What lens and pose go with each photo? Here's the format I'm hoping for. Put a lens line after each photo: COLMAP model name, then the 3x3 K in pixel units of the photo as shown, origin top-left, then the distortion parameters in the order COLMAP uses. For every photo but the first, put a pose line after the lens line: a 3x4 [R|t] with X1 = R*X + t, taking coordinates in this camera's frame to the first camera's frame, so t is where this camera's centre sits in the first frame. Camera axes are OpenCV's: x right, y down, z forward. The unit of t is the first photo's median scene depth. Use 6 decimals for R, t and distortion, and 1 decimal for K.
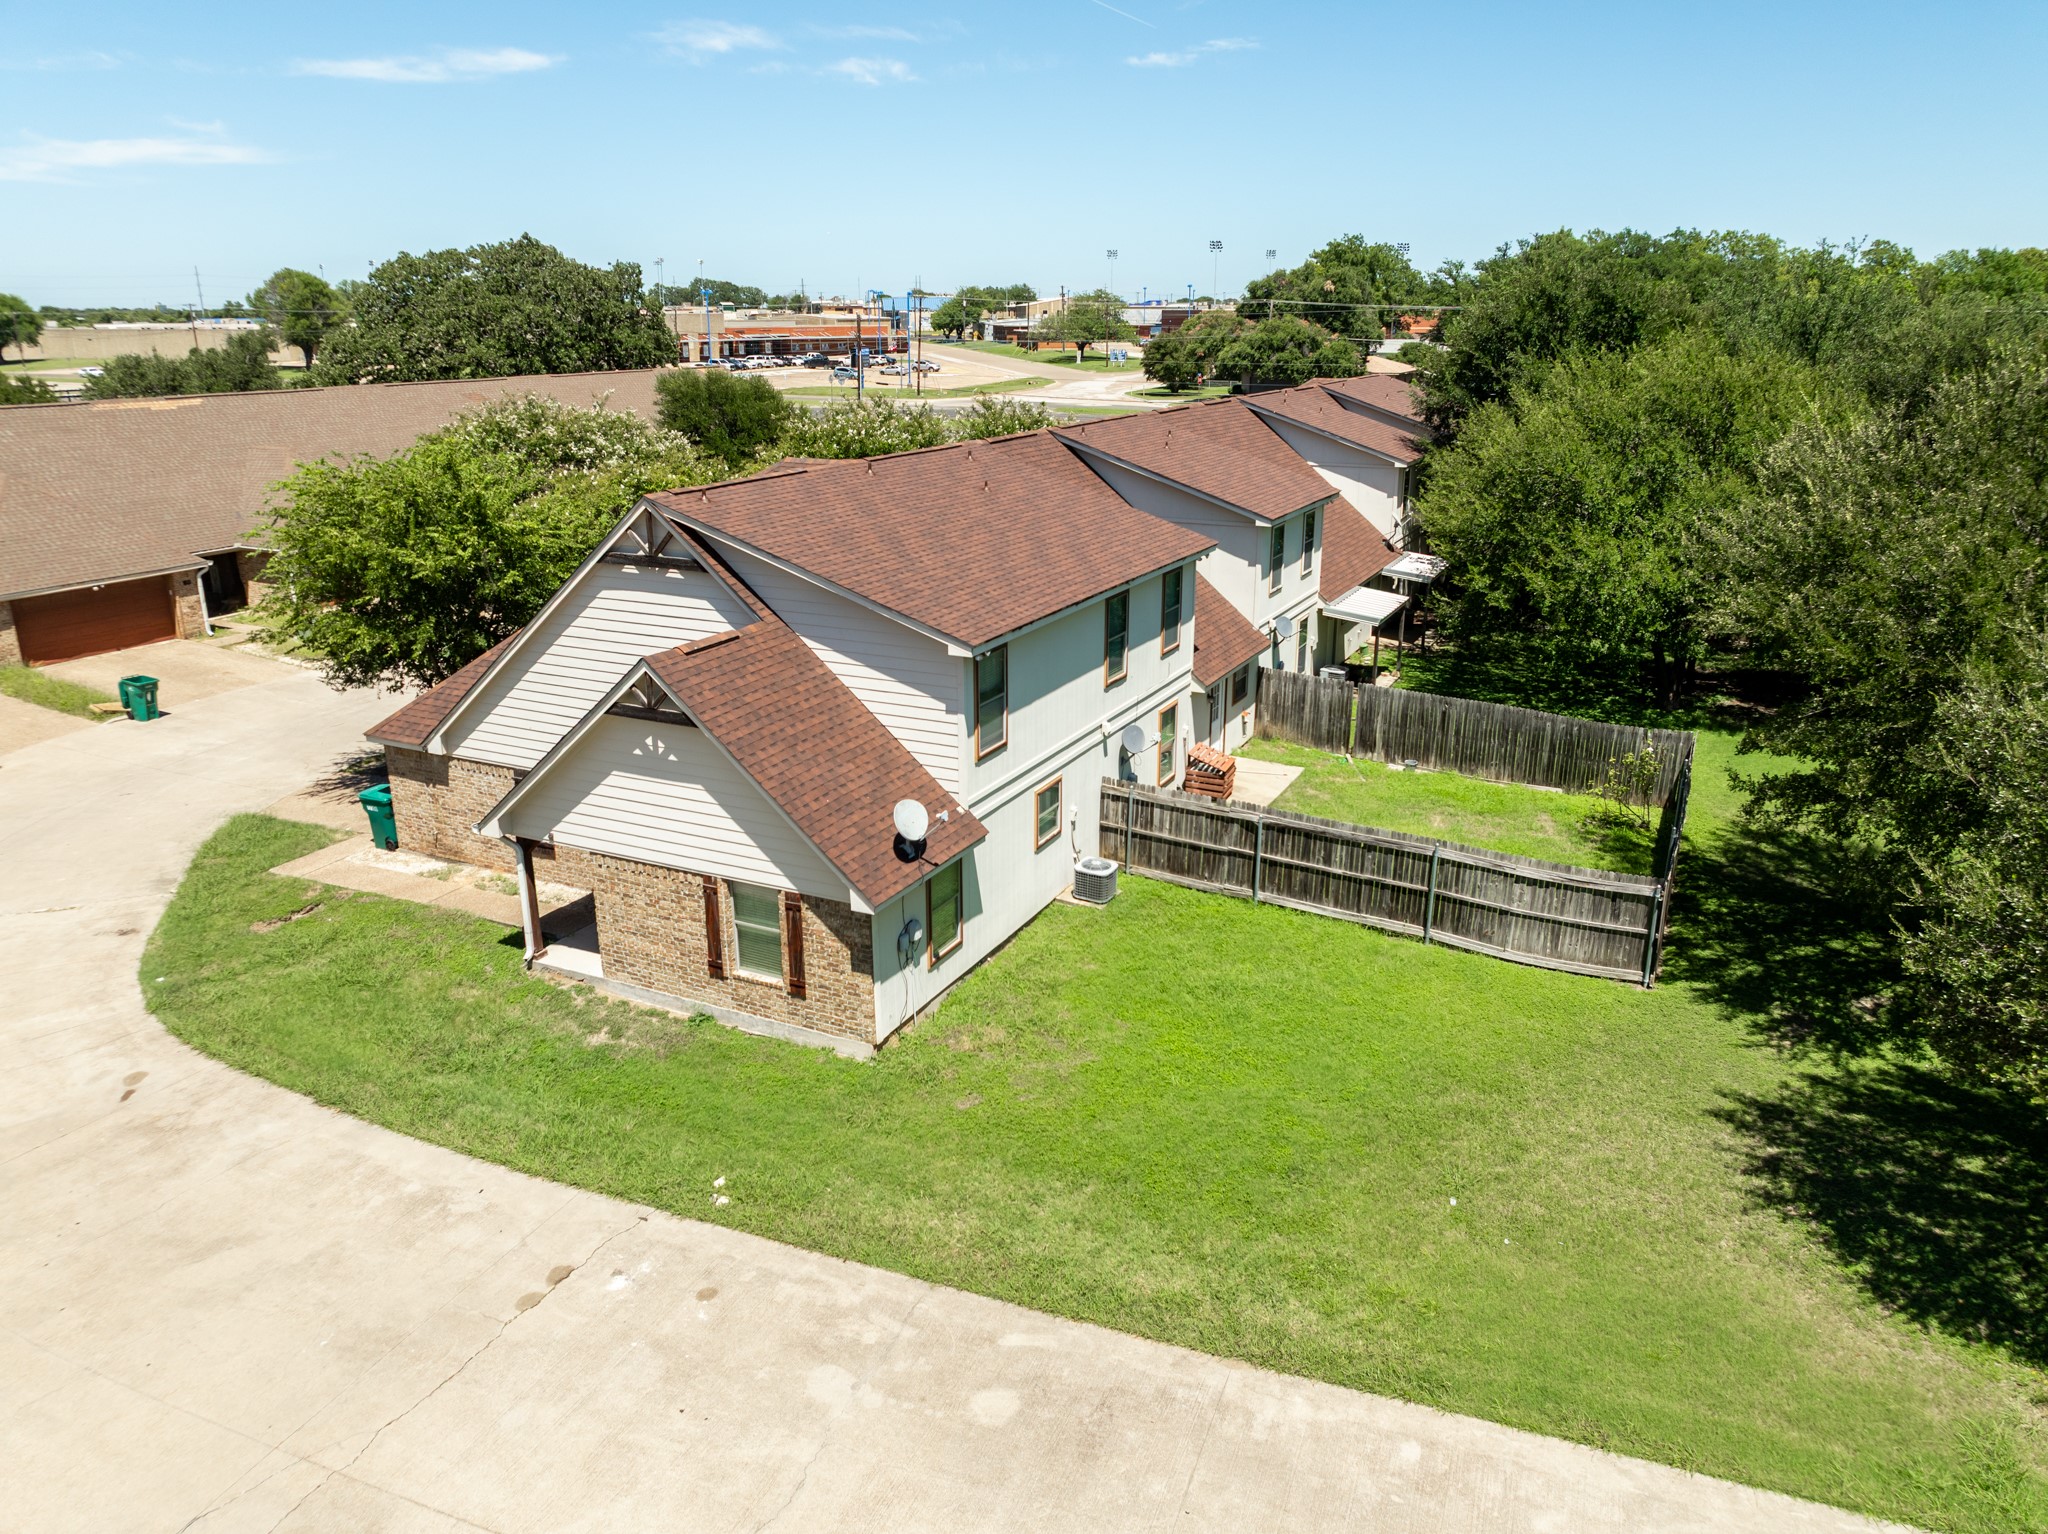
lens RADIAL K [[1439.4, 0, 1024.0], [0, 1439.4, 767.0], [0, 0, 1]] dist [-0.028795, 0.007944]
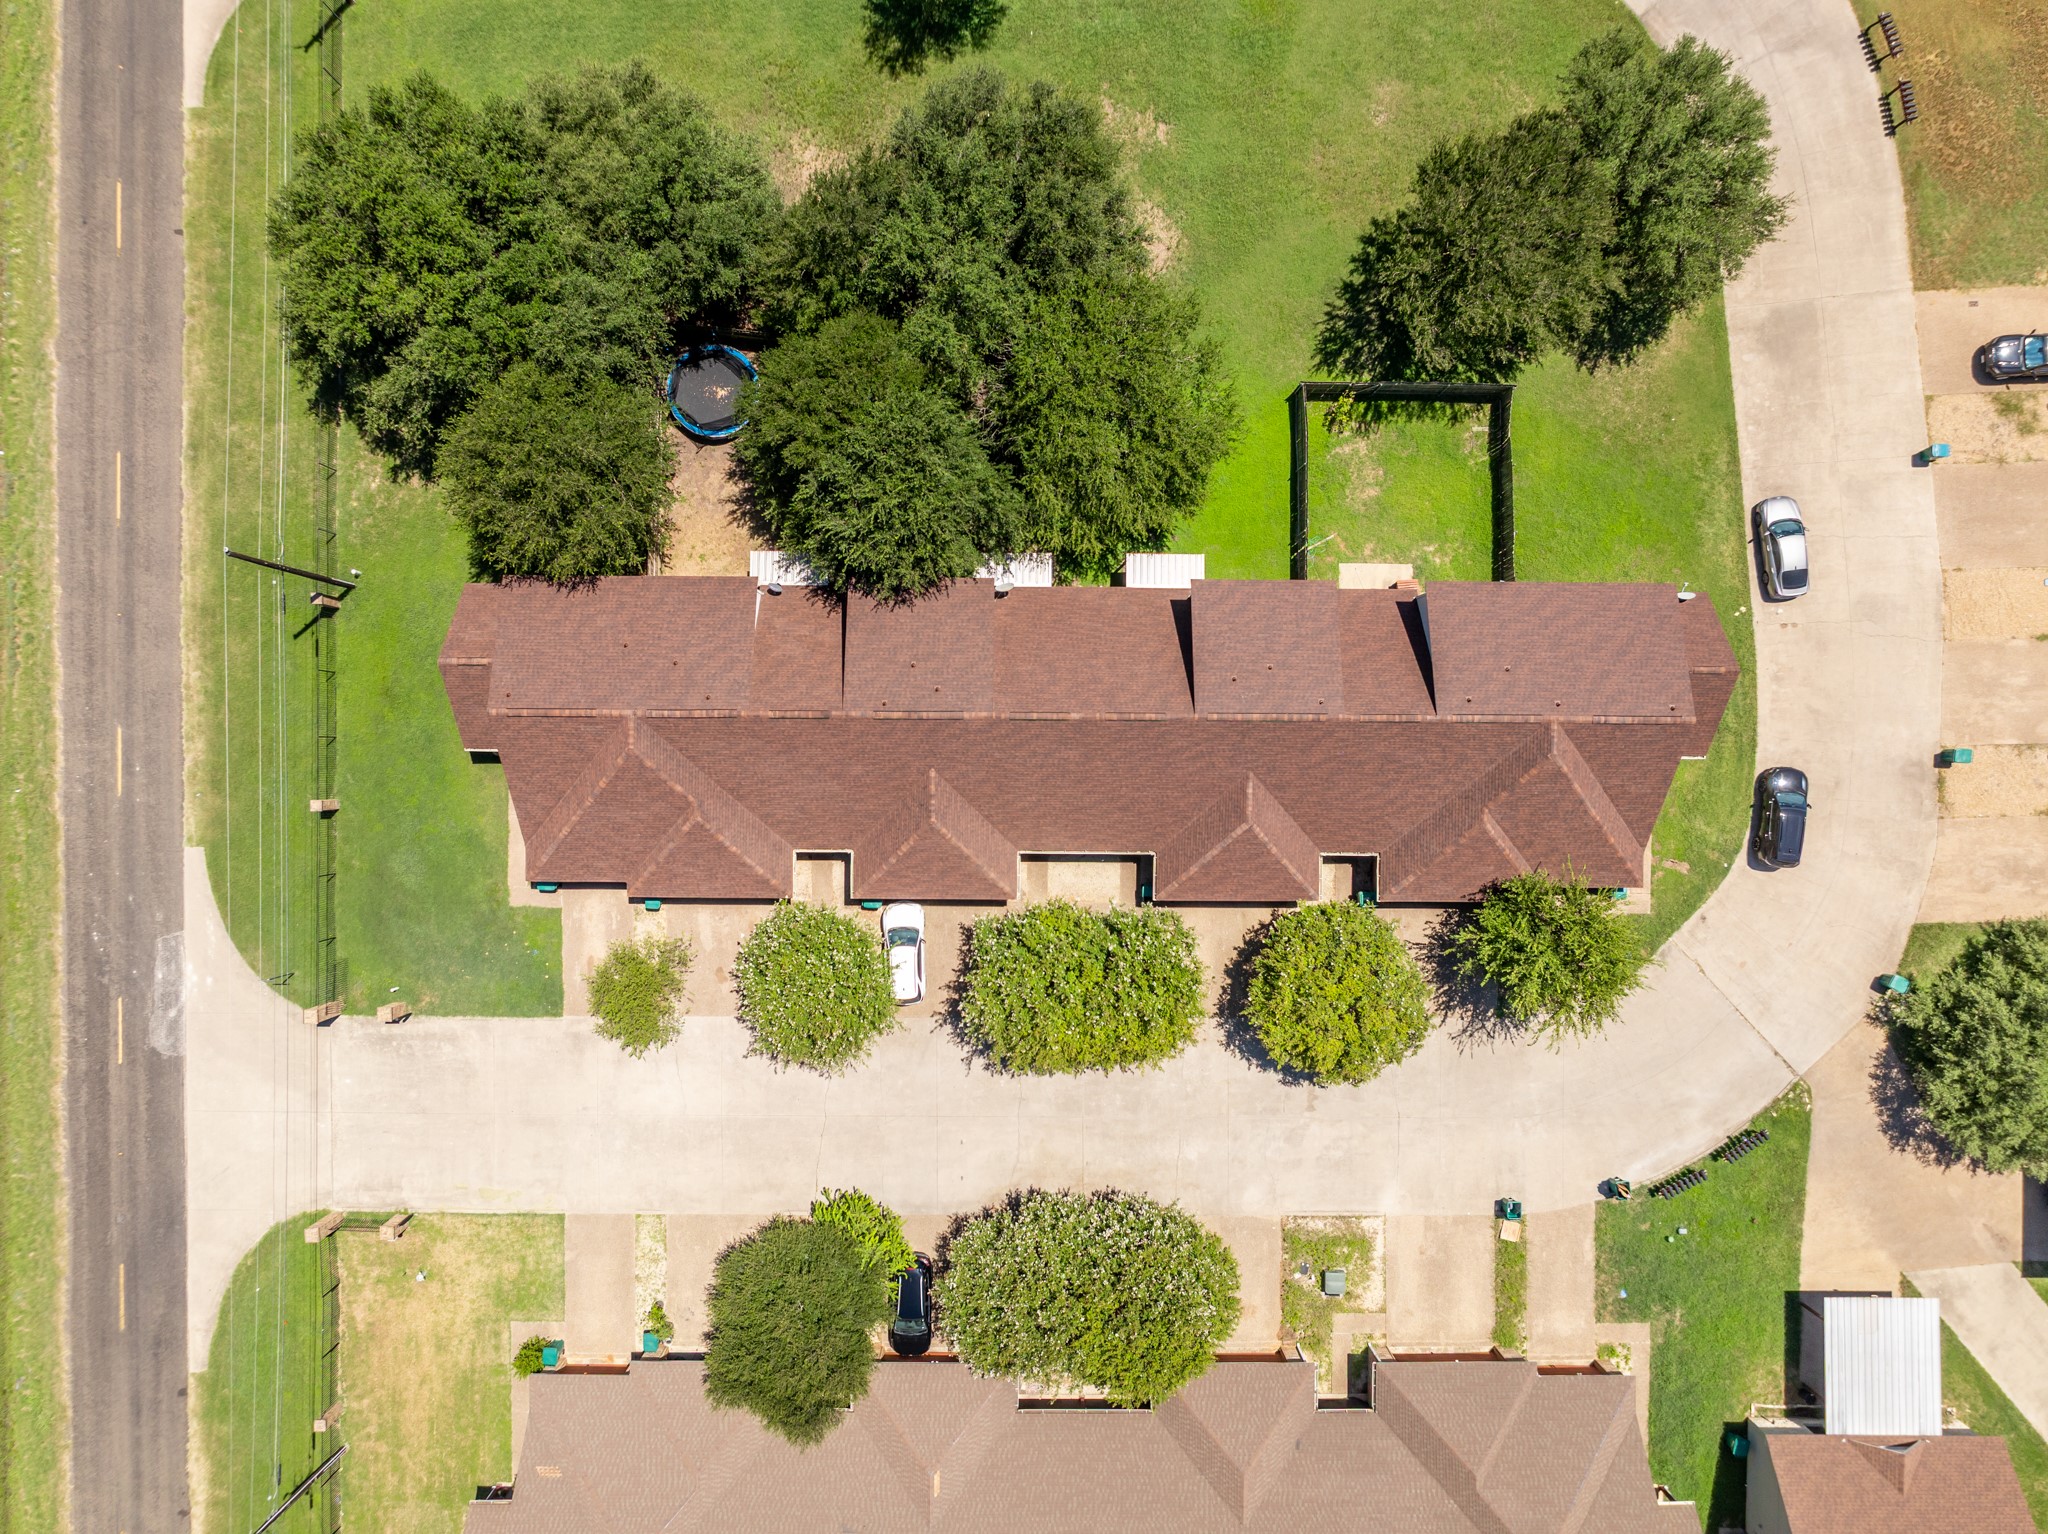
lens RADIAL K [[1439.4, 0, 1024.0], [0, 1439.4, 767.0], [0, 0, 1]] dist [-0.028795, 0.007944]
pose [[-0.436859, -0.899517, -0.004796, 0.194296], [0.256639, -0.129746, 0.957759, -2.878376], [-0.862143, 0.417175, 0.287531, 1.281999]]
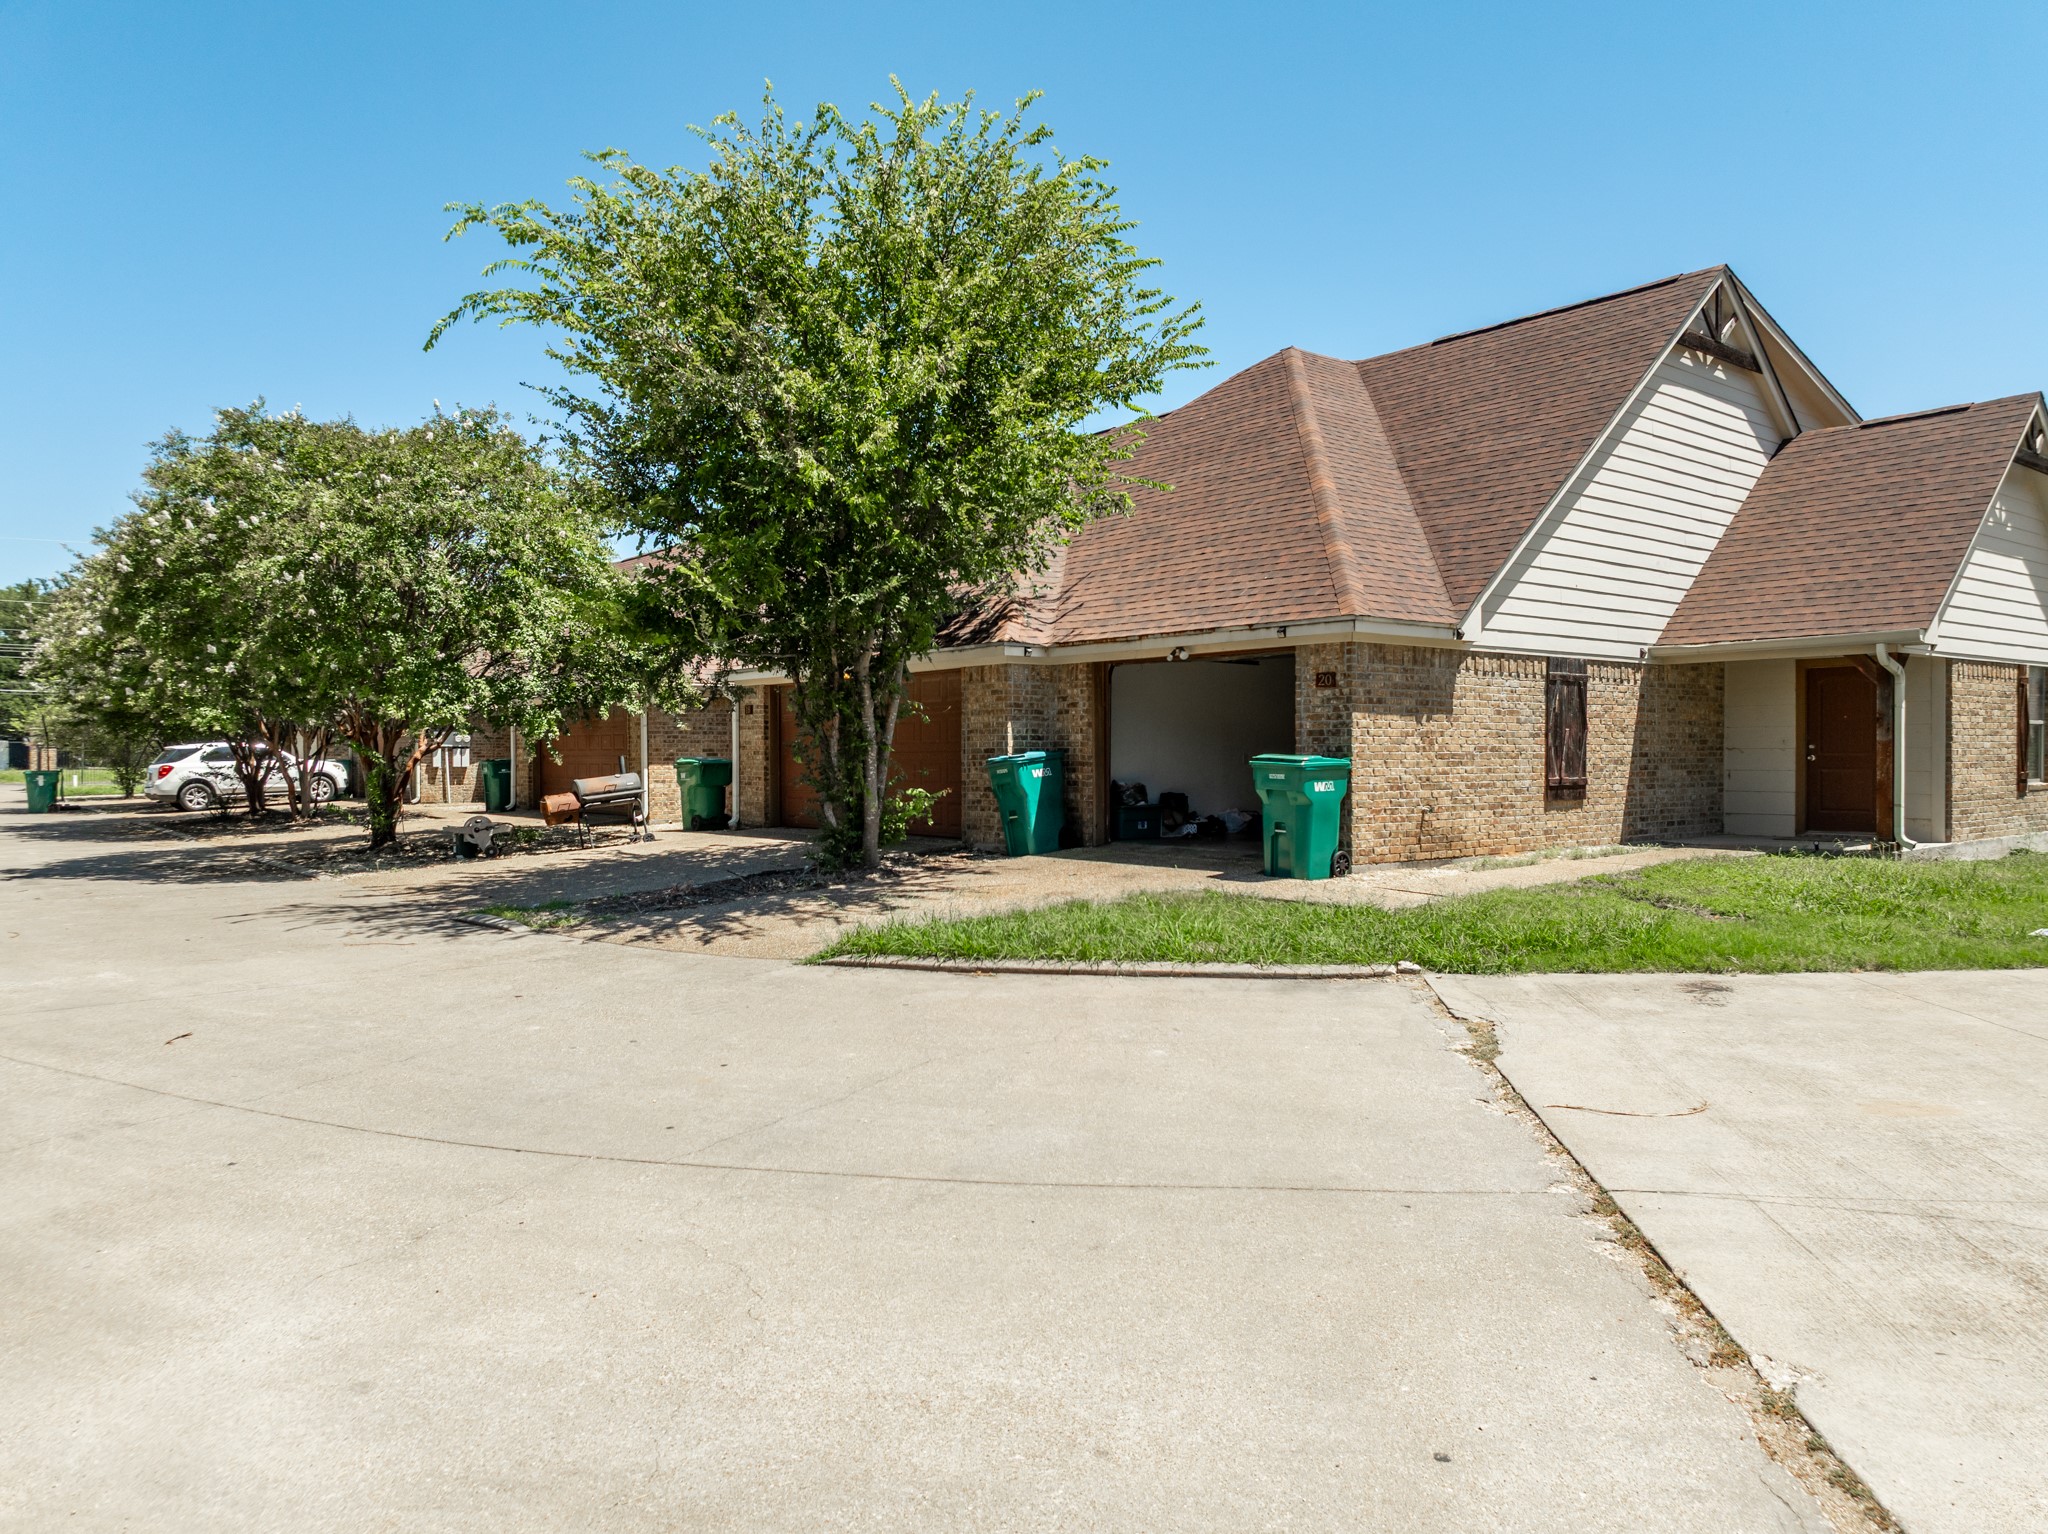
lens RADIAL K [[1439.4, 0, 1024.0], [0, 1439.4, 767.0], [0, 0, 1]] dist [-0.028795, 0.007944]
pose [[0.418290, -0.008216, 0.908276, -1.096284], [0.276552, 0.953636, -0.118735, 0.060781], [-0.865189, 0.300851, 0.401168, 1.048938]]
